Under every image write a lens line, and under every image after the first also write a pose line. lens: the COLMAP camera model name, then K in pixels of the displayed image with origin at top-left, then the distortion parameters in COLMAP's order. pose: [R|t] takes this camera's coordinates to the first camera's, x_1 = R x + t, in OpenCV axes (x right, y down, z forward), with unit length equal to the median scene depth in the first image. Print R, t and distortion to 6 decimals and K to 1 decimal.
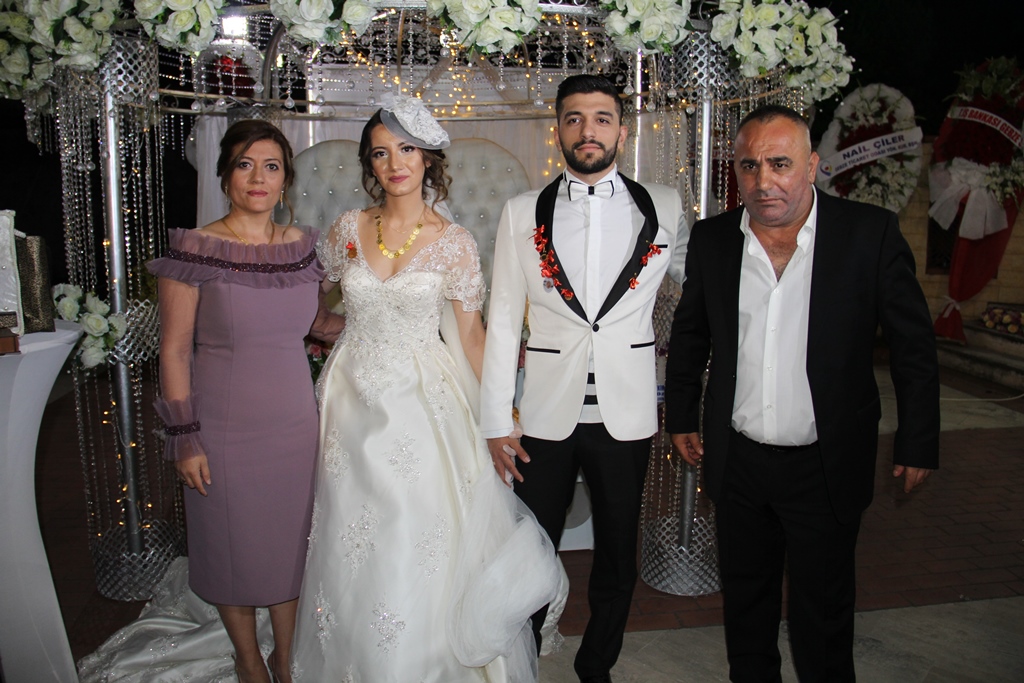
lens RADIAL K [[848.3, 0, 495.2], [0, 848.3, 340.4], [0, 0, 1]] dist [-0.112512, 0.013089]
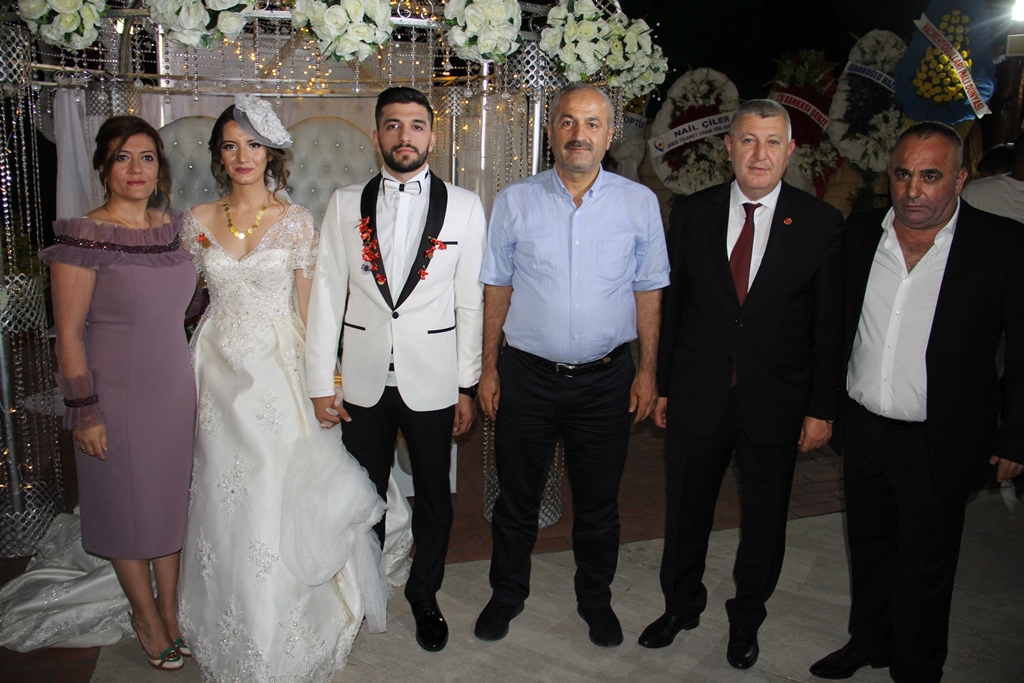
lens RADIAL K [[848.3, 0, 495.2], [0, 848.3, 340.4], [0, 0, 1]] dist [-0.112512, 0.013089]
pose [[0.984926, -0.013171, 0.172473, -0.007002], [0.005784, 0.999047, 0.043263, -0.005960], [-0.172878, -0.041614, 0.984064, -0.133477]]
